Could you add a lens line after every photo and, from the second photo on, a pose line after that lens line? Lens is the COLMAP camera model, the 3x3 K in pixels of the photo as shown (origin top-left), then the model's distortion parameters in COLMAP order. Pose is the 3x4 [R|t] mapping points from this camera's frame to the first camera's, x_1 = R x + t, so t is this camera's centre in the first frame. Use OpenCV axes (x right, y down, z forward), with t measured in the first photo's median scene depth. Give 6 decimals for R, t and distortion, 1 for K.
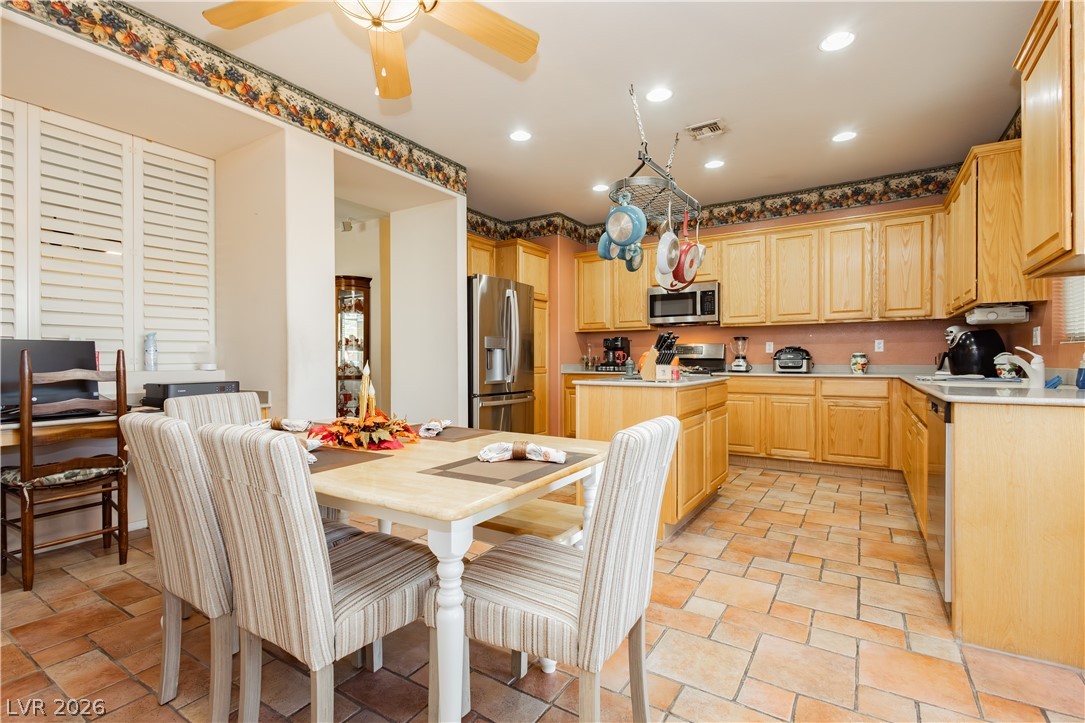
lens RADIAL K [[498.5, 0, 542.5], [0, 498.5, 361.5], [0, 0, 1]] dist [0.000651, -0.000279]
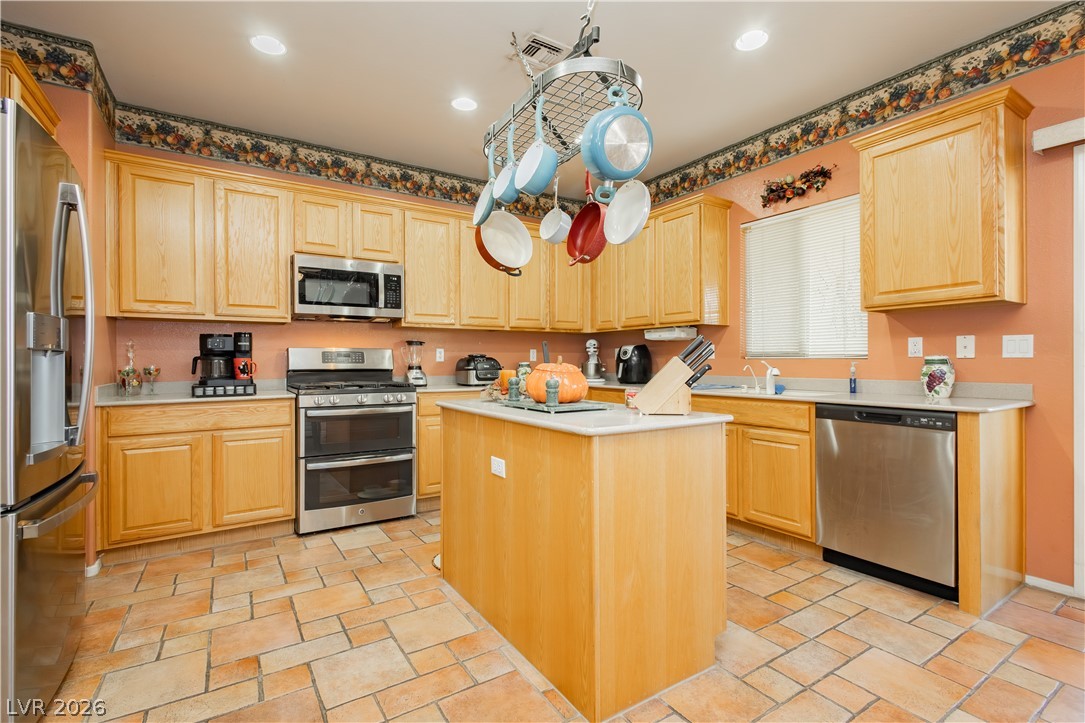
lens RADIAL K [[498.5, 0, 542.5], [0, 498.5, 361.5], [0, 0, 1]] dist [0.000651, -0.000279]
pose [[0.414214, 0.001439, 0.910178, -0.229194], [0.006889, 0.999965, -0.004716, -0.012902], [-0.910153, 0.008224, 0.414190, 0.508126]]
